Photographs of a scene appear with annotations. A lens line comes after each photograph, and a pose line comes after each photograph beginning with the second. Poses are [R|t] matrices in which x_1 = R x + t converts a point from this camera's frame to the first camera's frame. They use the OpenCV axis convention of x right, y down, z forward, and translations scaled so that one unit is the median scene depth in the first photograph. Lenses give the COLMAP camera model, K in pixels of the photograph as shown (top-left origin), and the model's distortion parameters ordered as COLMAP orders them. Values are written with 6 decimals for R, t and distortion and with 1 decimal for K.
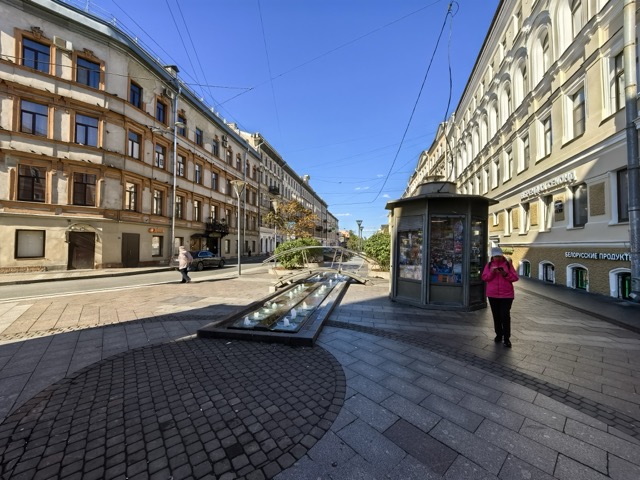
lens RADIAL K [[262.2, 0, 322.1], [0, 262.2, 241.9], [0, 0, 1]] dist [-0.015215, 0.001885]
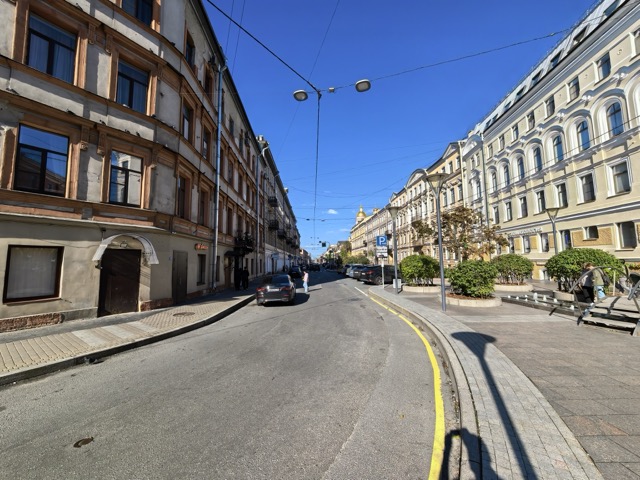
lens RADIAL K [[262.2, 0, 323.0], [0, 262.2, 241.0], [0, 0, 1]] dist [-0.015215, 0.001885]
pose [[0.975054, 0.000158, 0.221970, -0.627295], [0.014491, 0.997821, -0.064366, -0.012856], [-0.221496, 0.065977, 0.972927, 0.327956]]
